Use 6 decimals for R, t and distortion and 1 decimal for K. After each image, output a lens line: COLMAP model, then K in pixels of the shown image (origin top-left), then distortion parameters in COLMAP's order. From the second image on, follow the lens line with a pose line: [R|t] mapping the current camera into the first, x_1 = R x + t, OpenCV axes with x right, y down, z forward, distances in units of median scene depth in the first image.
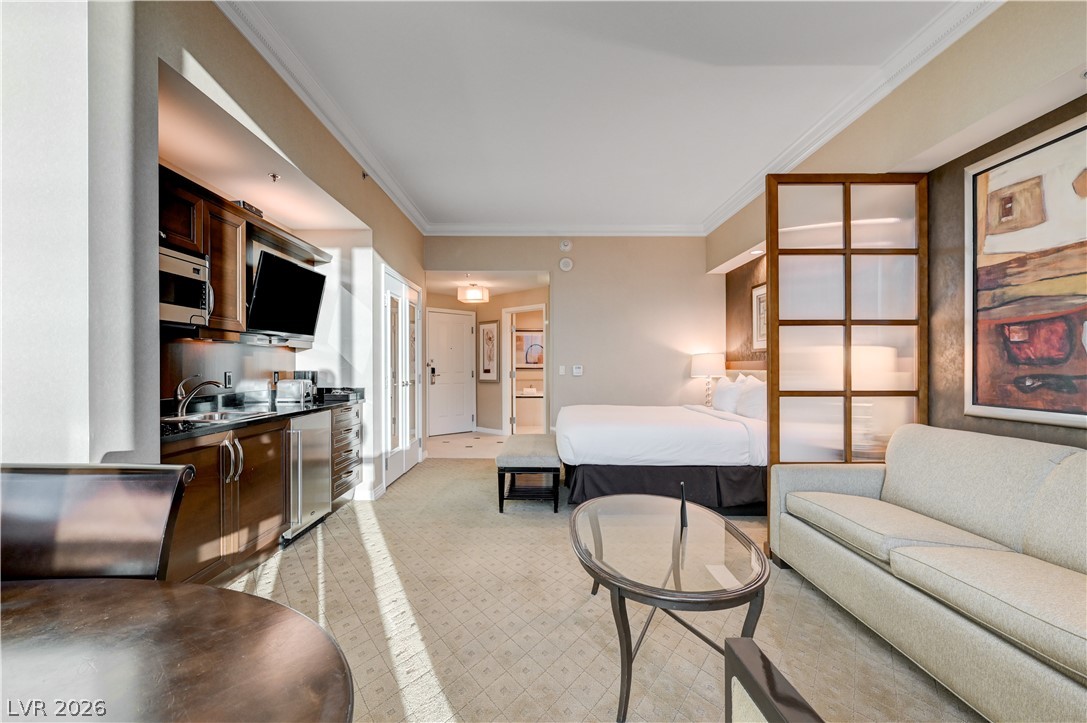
lens RADIAL K [[481.5, 0, 544.9], [0, 481.5, 366.2], [0, 0, 1]] dist [0.000222, 0.000042]
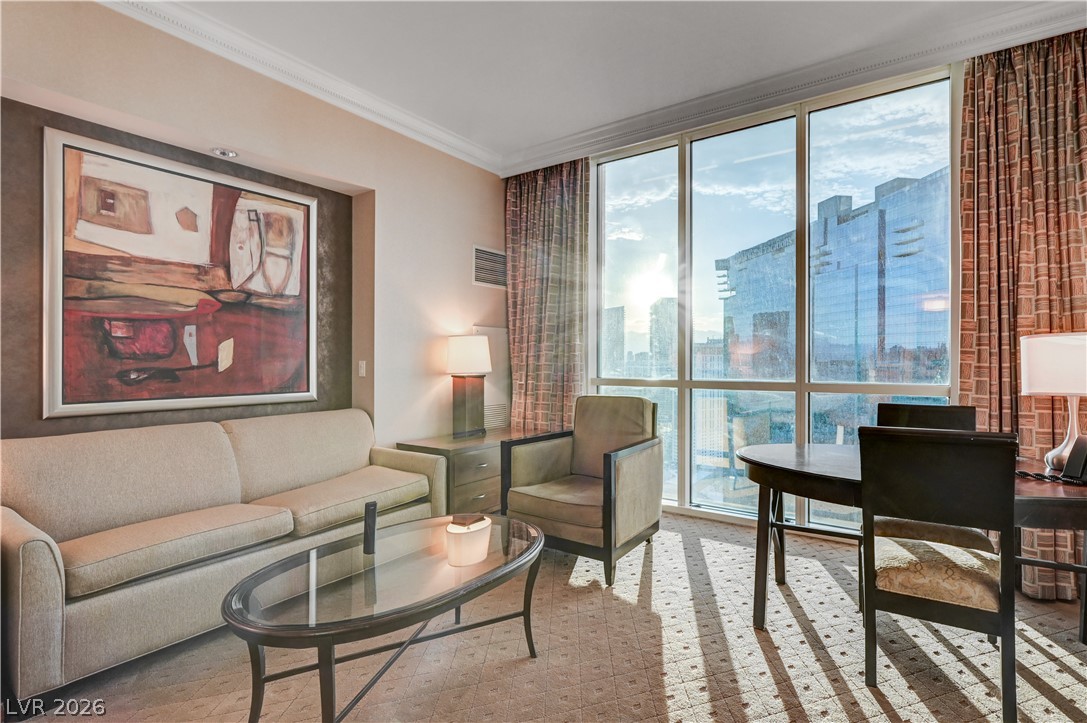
lens RADIAL K [[521.4, 0, 543.5], [0, 521.4, 361.5], [0, 0, 1]] dist [-0.001046, -0.000761]
pose [[-0.809959, -0.001588, 0.586485, -0.250384], [-0.000508, 0.999998, 0.002006, -0.000454], [-0.586487, 0.001327, -0.809958, 0.827727]]
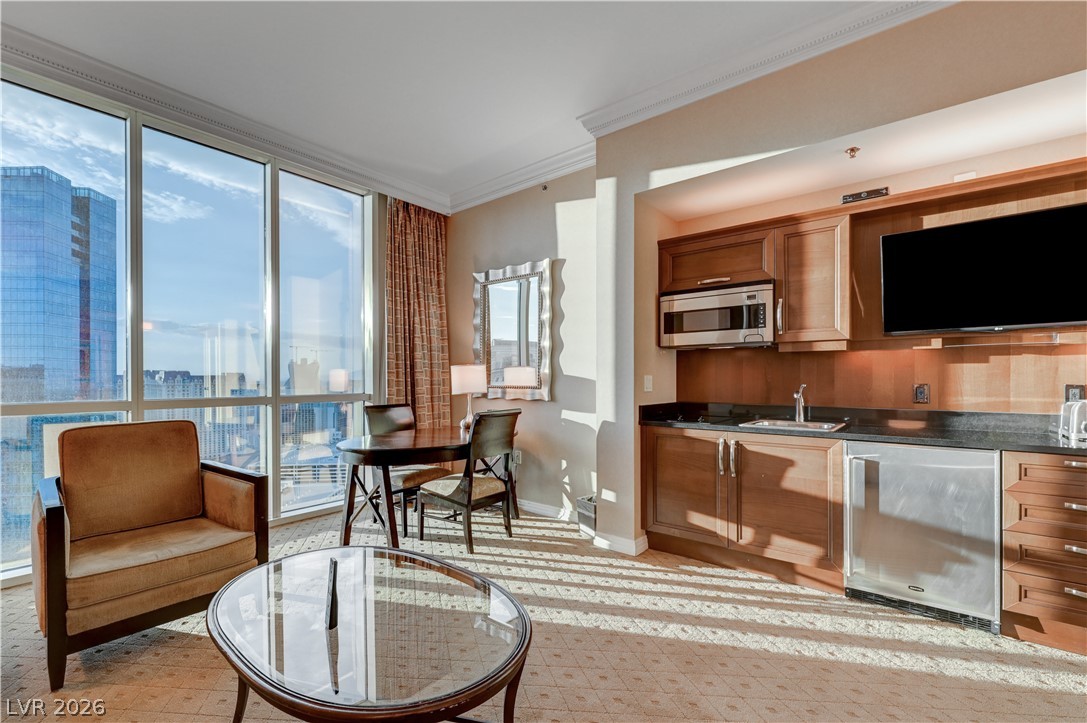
lens RADIAL K [[470.8, 0, 547.4], [0, 470.8, 378.2], [0, 0, 1]] dist [-0.001740, -0.000194]
pose [[-0.631800, 0.002912, -0.775126, 0.323413], [0.001757, 0.999996, 0.002325, -0.000545], [0.775130, 0.000107, -0.631802, 0.869824]]
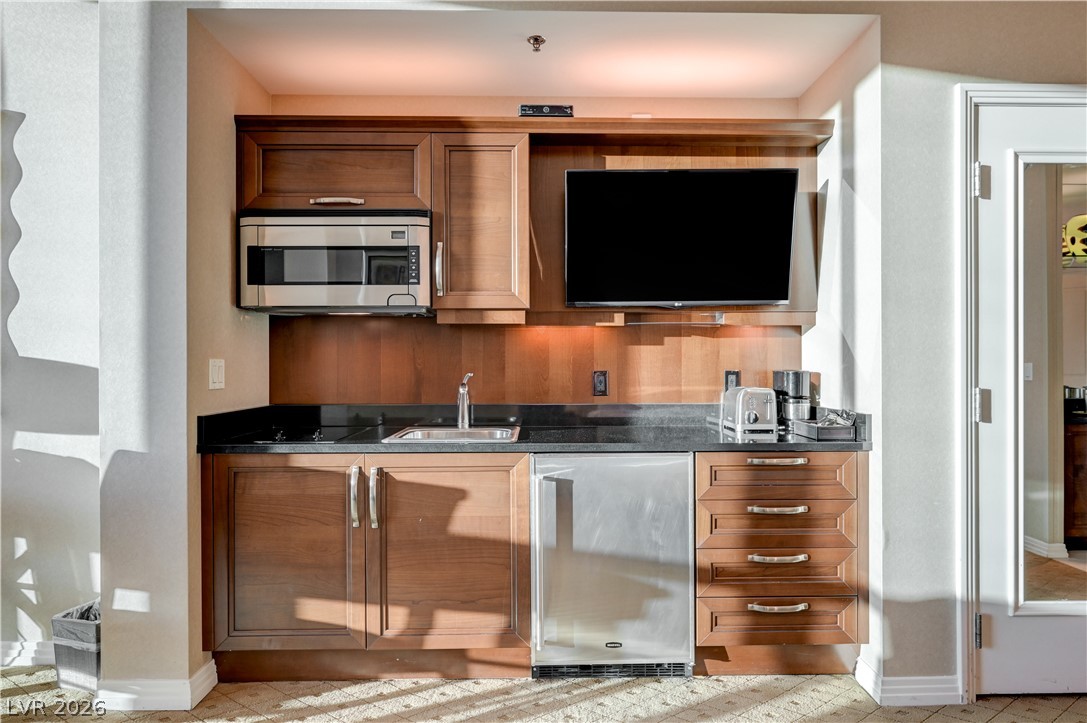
lens RADIAL K [[646.5, 0, 543.5], [0, 646.5, 361.5], [0, 0, 1]] dist [-0.001951, -0.002472]
pose [[0.014126, 0.000567, -0.999900, 0.182659], [0.001338, 0.999999, 0.000586, -0.000768], [0.999899, -0.001346, 0.014126, 0.783244]]
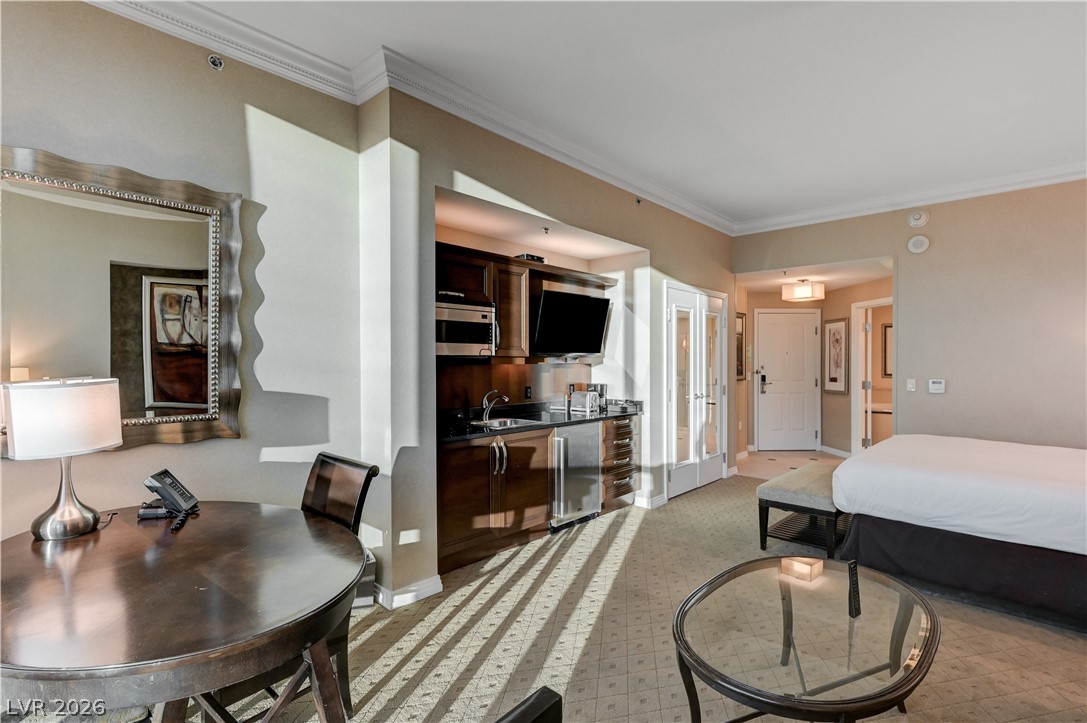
lens RADIAL K [[517.9, 0, 546.1], [0, 517.9, 365.3], [0, 0, 1]] dist [-0.000009, -0.000029]
pose [[0.734841, 0.004003, -0.678227, 0.262494], [0.000225, 0.999981, 0.006145, -0.044132], [0.678239, -0.004668, 0.734826, 0.022214]]
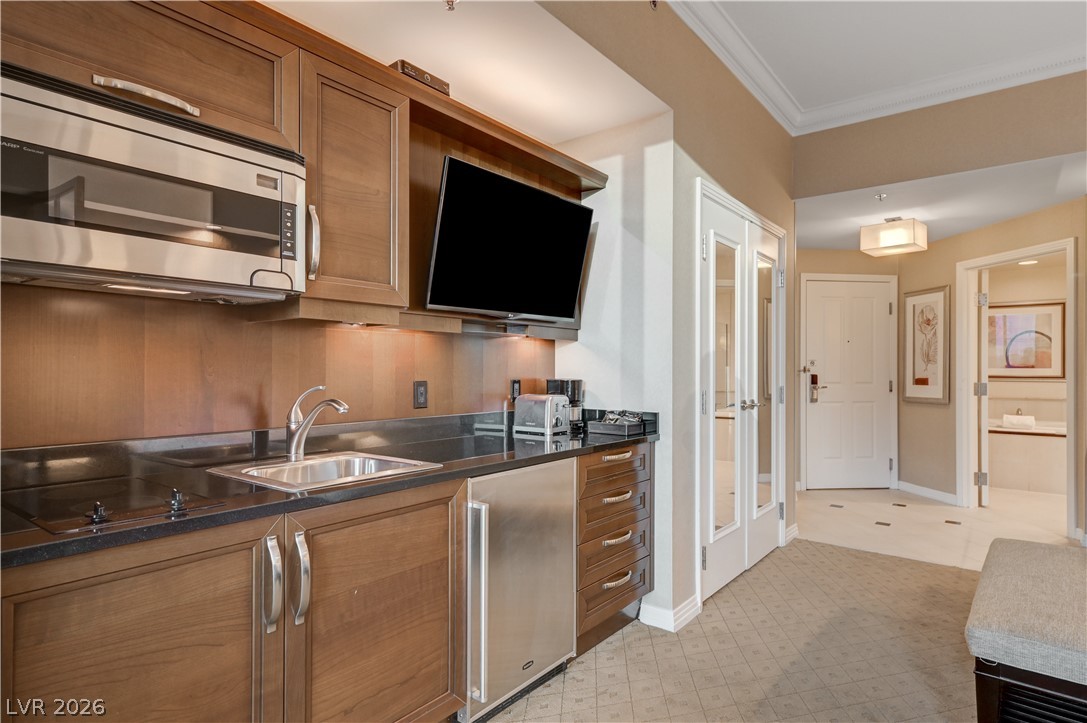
lens RADIAL K [[595.9, 0, 543.6], [0, 595.9, 370.0], [0, 0, 1]] dist [0.012085, 0.000927]
pose [[0.782209, 0.003767, -0.623005, -0.071071], [-0.004769, 0.999989, 0.000058, -0.001706], [0.622998, 0.002926, 0.782218, 0.447711]]
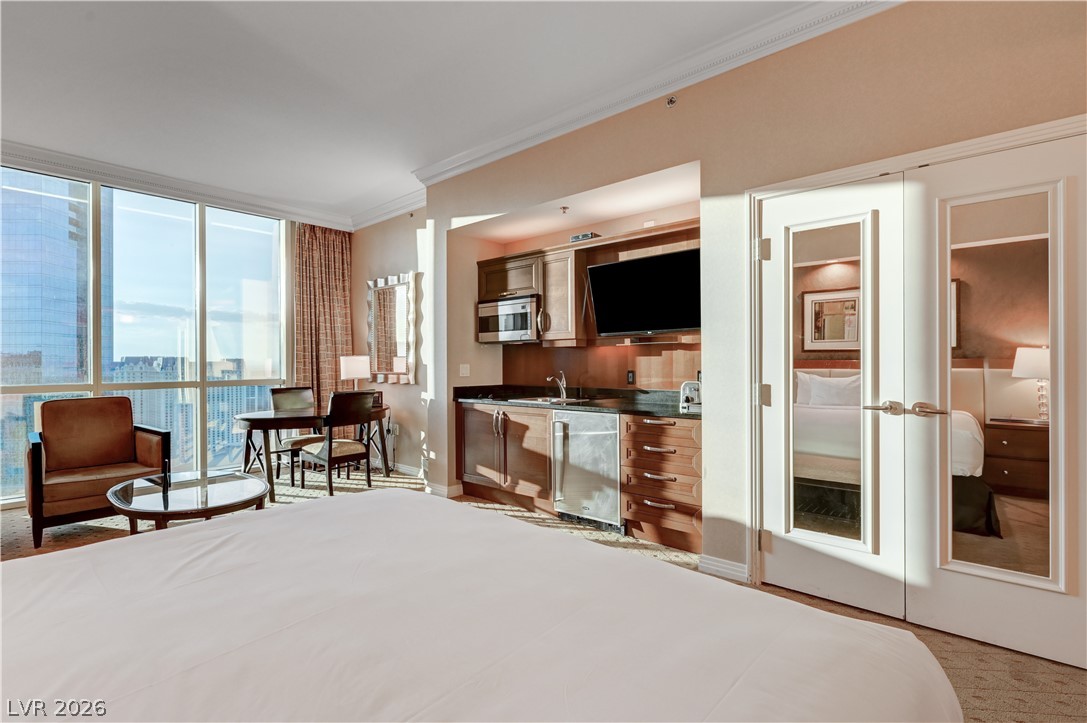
lens RADIAL K [[521.4, 0, 543.5], [0, 521.4, 361.5], [0, 0, 1]] dist [-0.001046, -0.000761]
pose [[-0.672191, 0.002321, -0.740374, 0.347754], [0.005302, 0.999985, -0.001680, -0.007150], [0.740359, -0.005055, -0.672193, 1.445032]]
